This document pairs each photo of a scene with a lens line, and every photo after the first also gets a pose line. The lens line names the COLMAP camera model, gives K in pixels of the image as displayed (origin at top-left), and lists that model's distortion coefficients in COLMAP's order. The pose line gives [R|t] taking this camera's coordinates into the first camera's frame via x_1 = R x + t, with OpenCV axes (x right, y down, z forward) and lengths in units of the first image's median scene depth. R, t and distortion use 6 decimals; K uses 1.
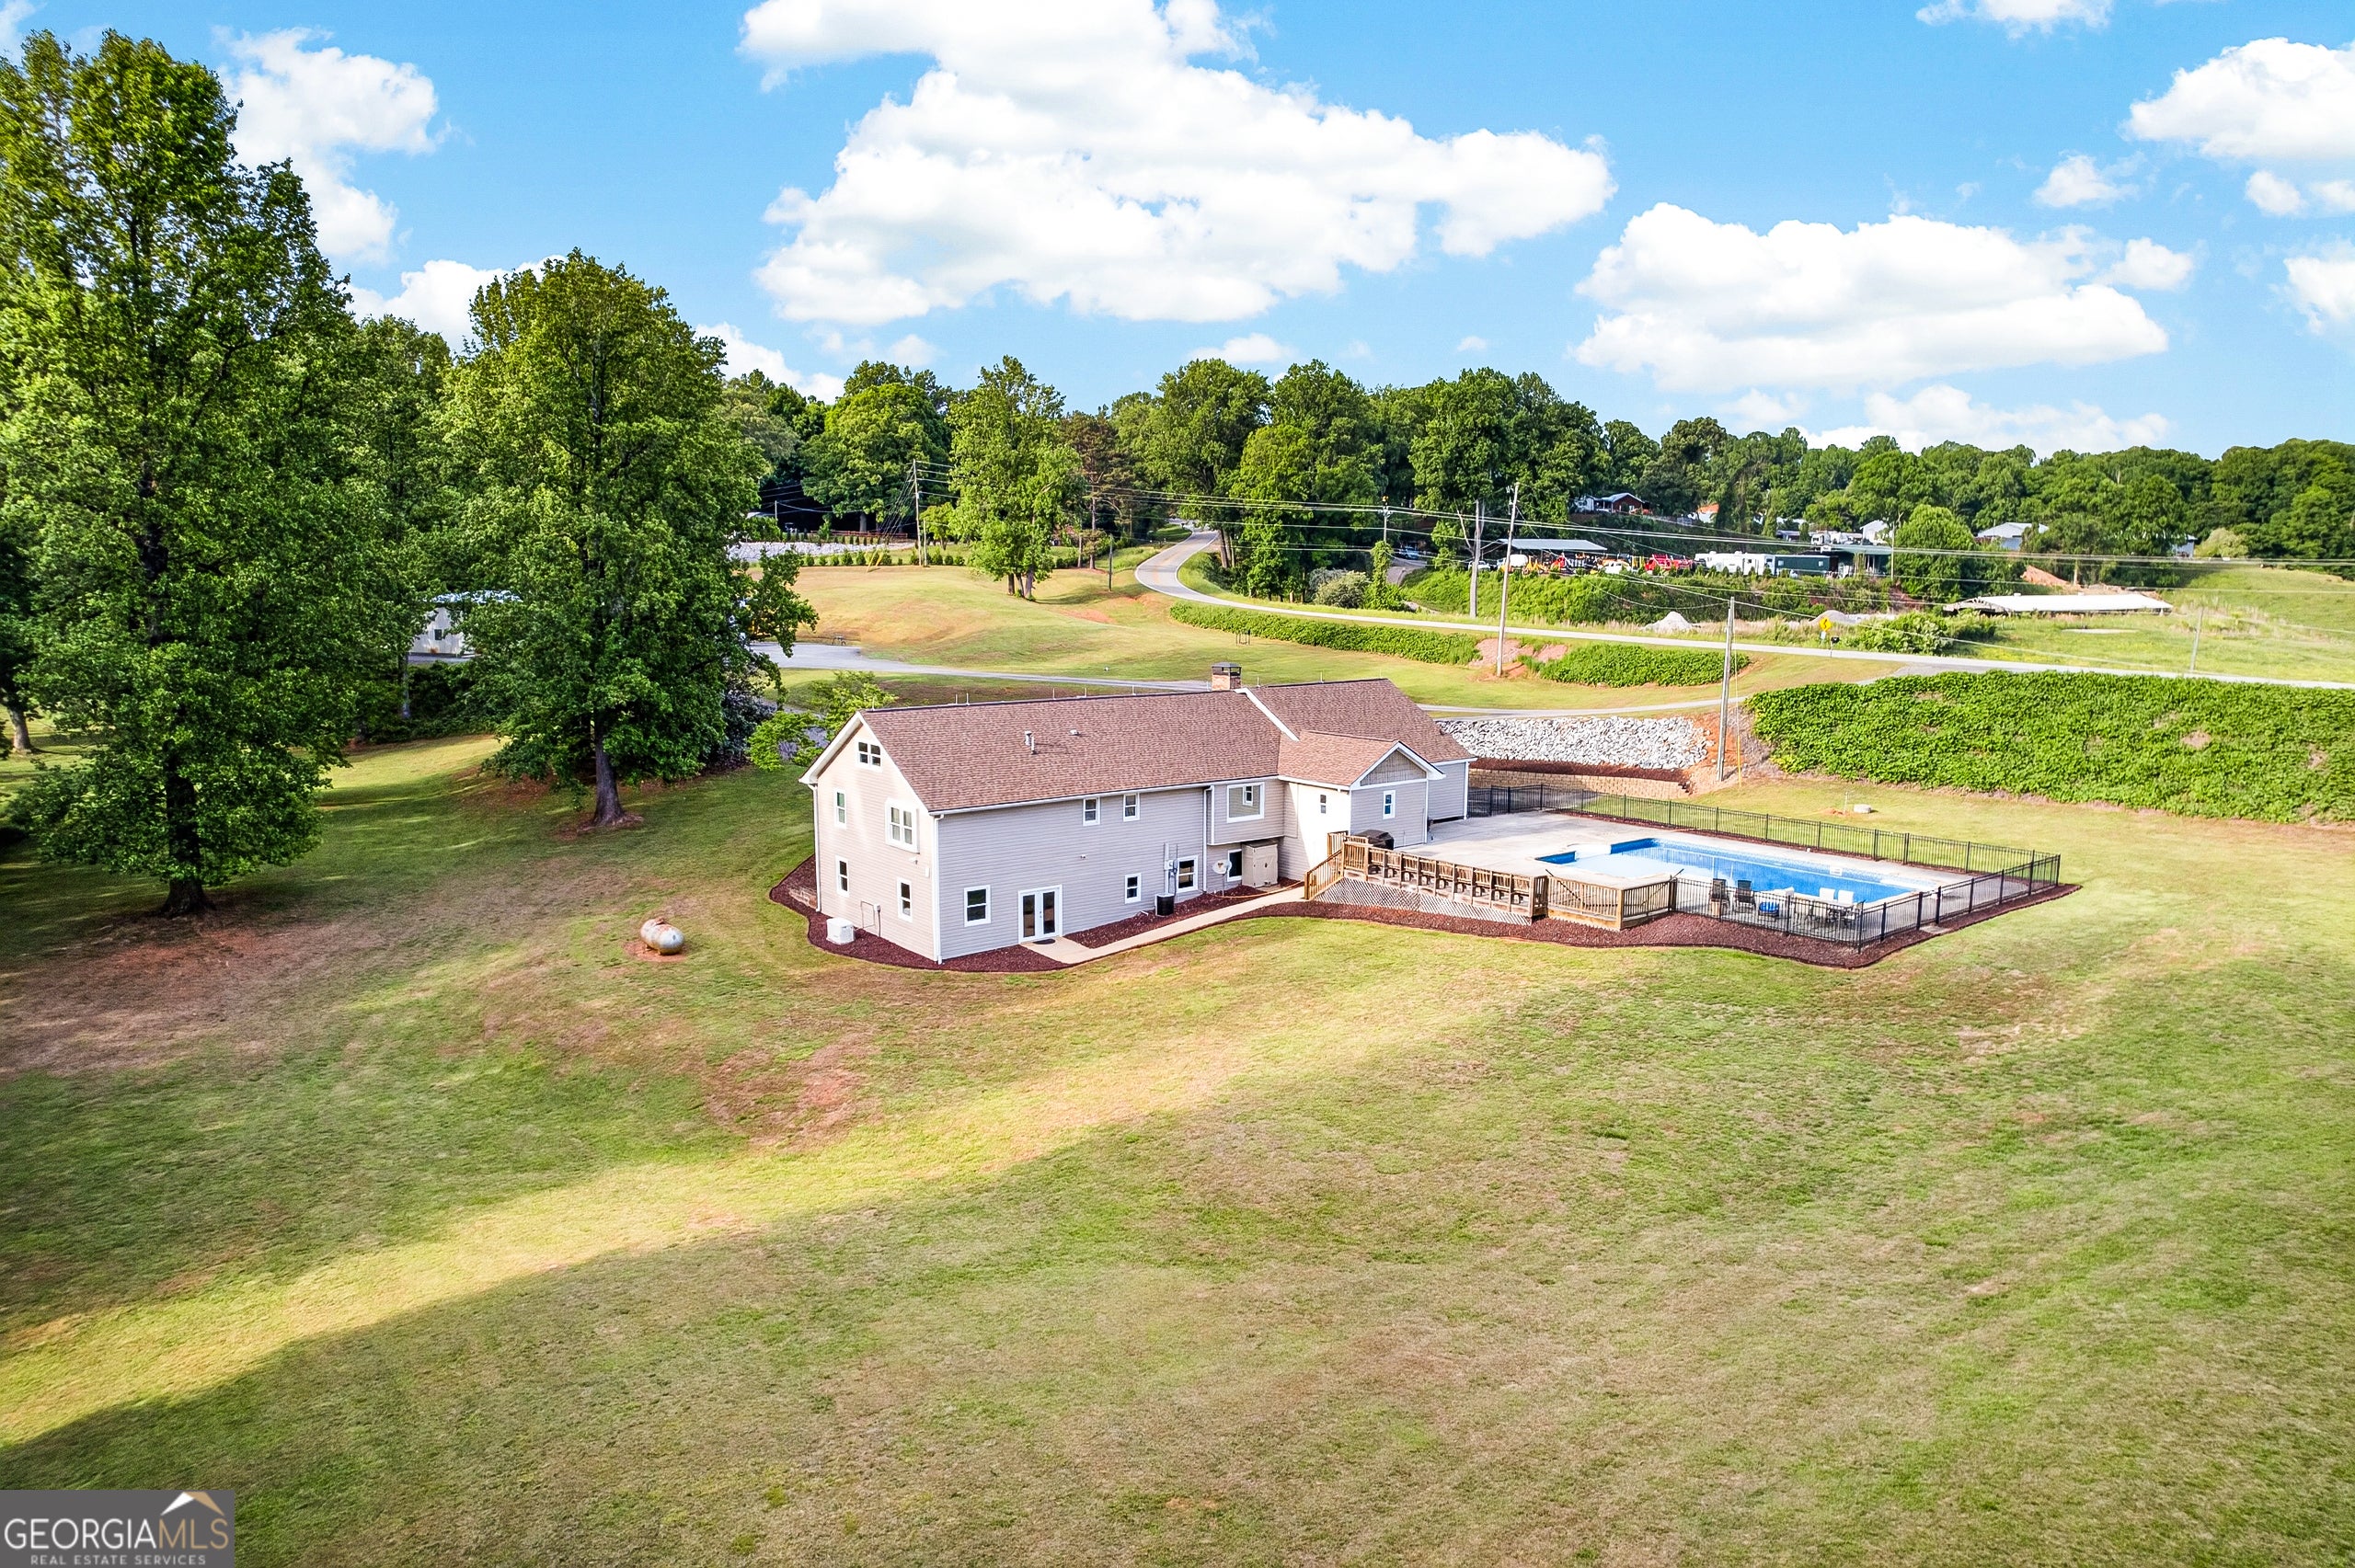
lens RADIAL K [[1508.1, 0, 1177.5], [0, 1508.1, 784.0], [0, 0, 1]] dist [-0.062067, 0.058018]
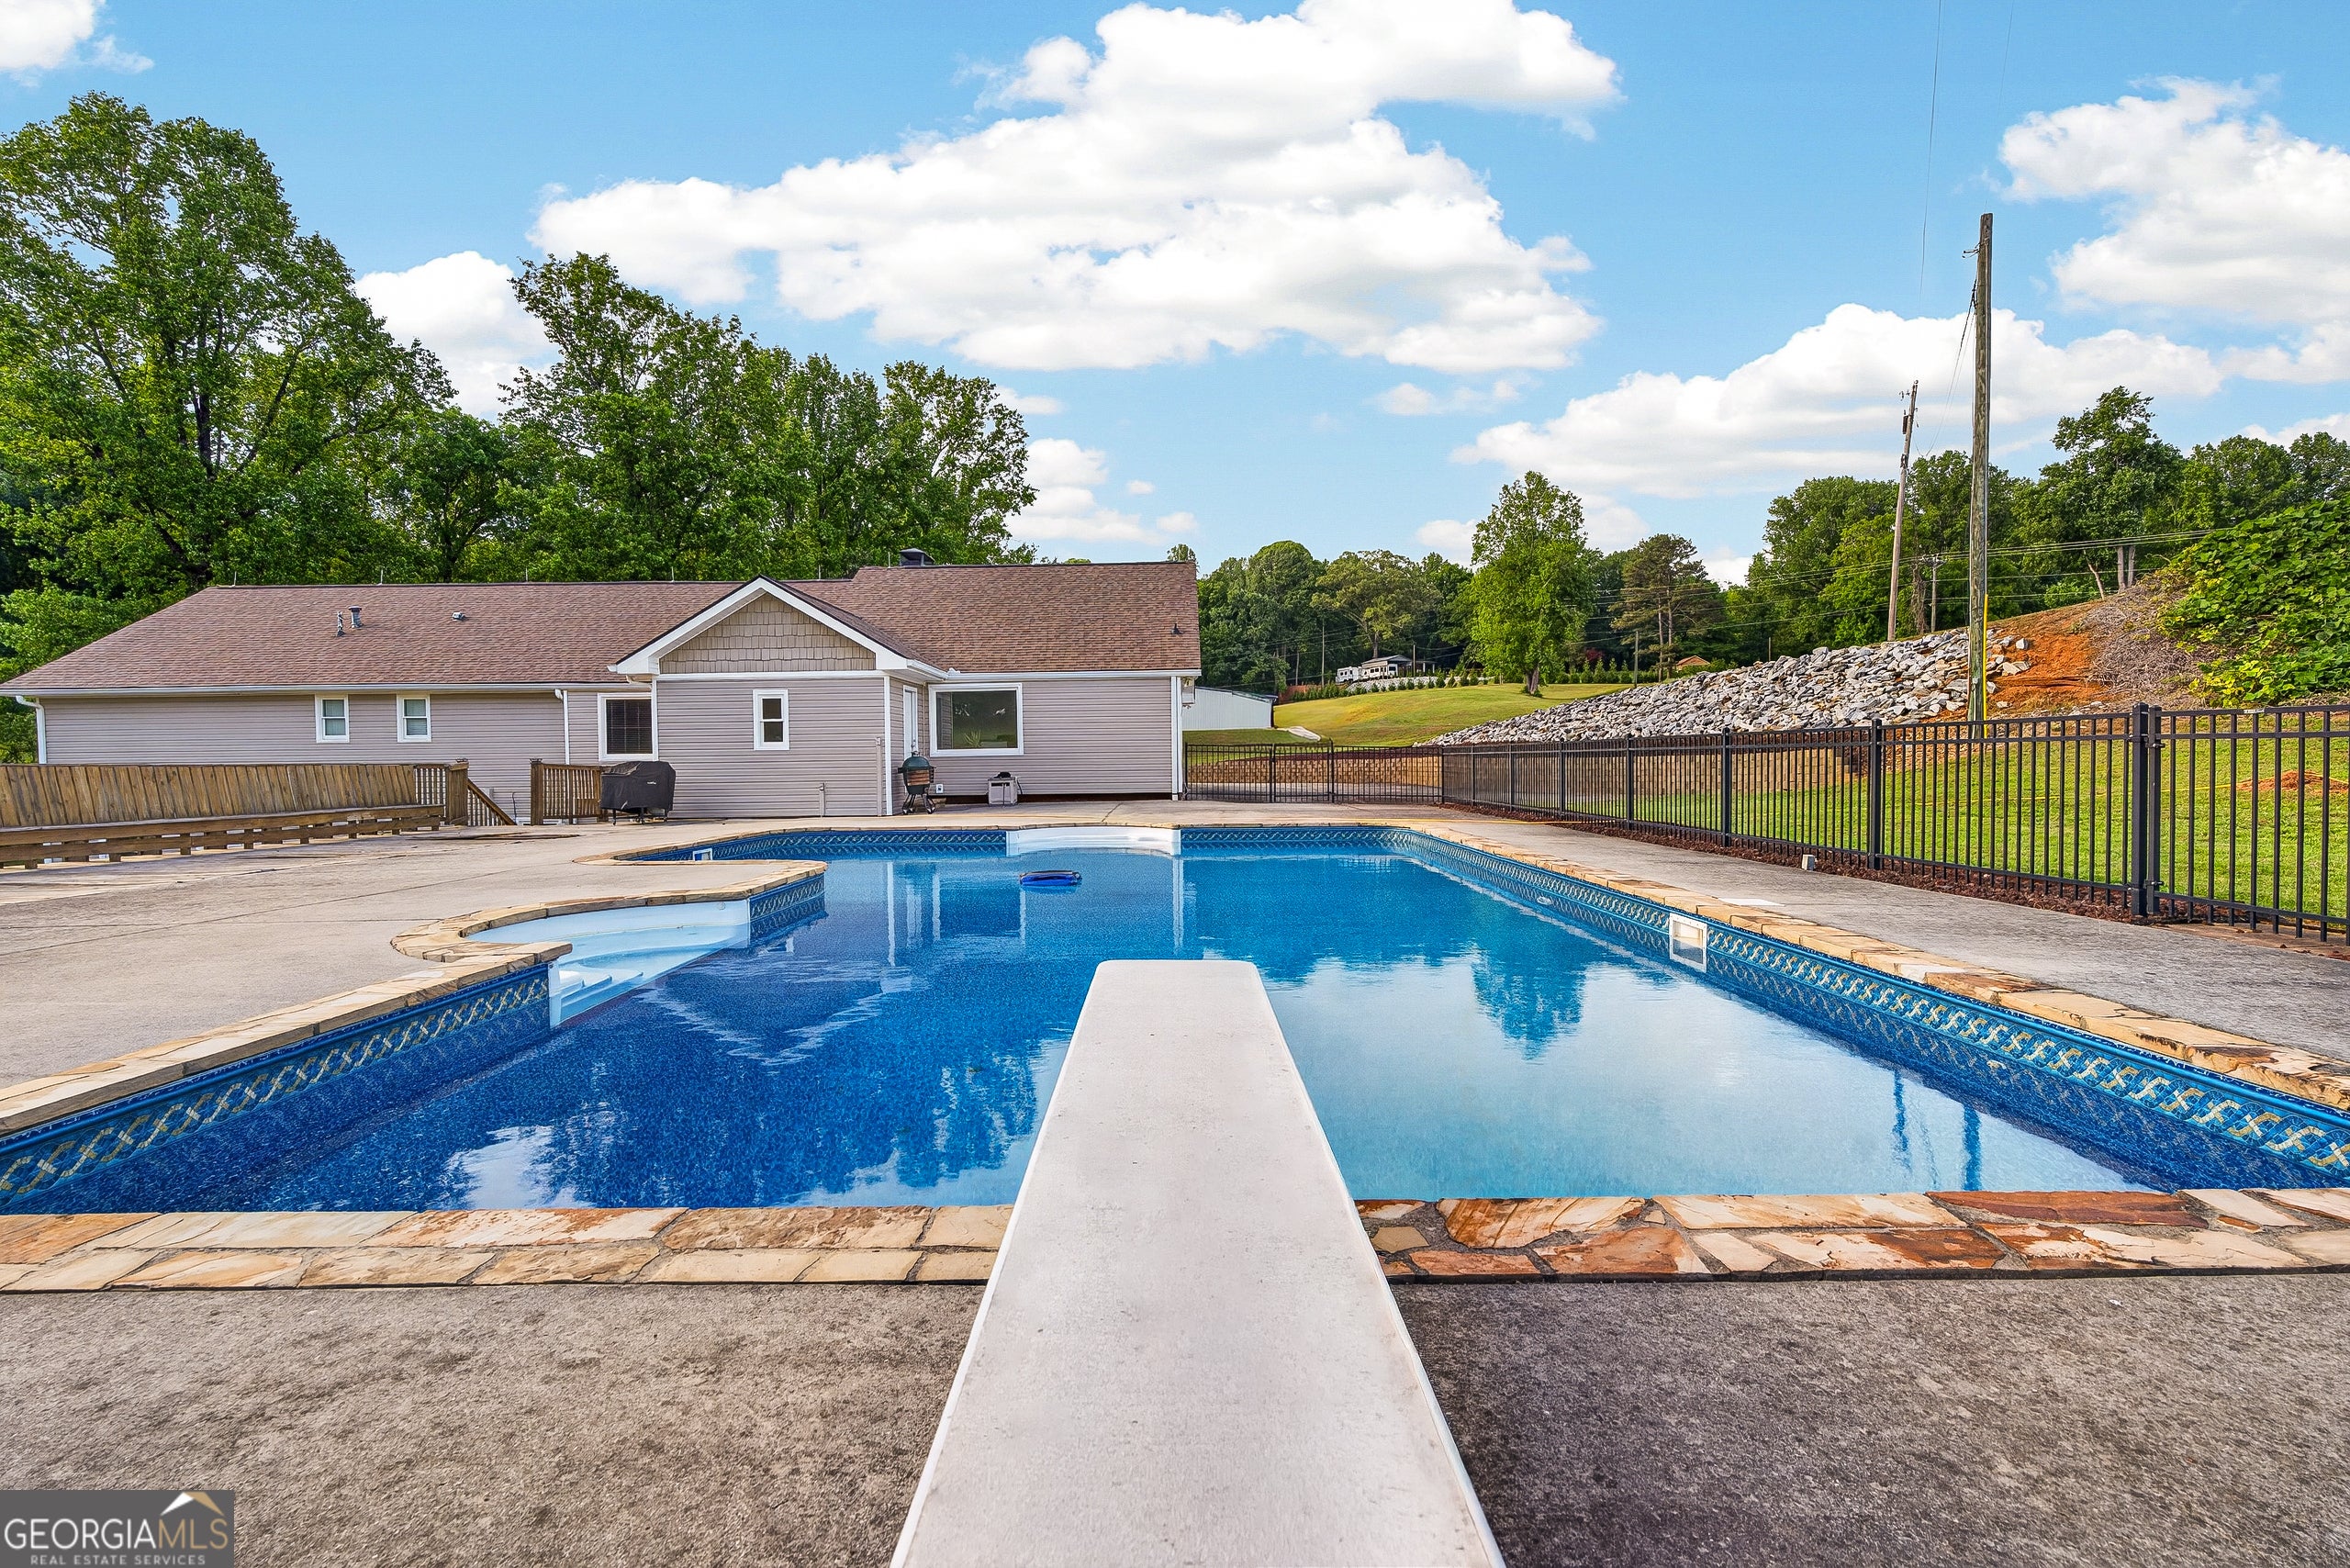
lens RADIAL K [[1060.8, 0, 1178.9], [0, 1060.8, 789.6], [0, 0, 1]] dist [-0.015921, 0.014249]
pose [[0.794882, 0.012806, -0.606629, 0.113403], [-0.075683, 0.994062, -0.078185, 0.013217], [0.602026, 0.108059, 0.791131, 0.216890]]
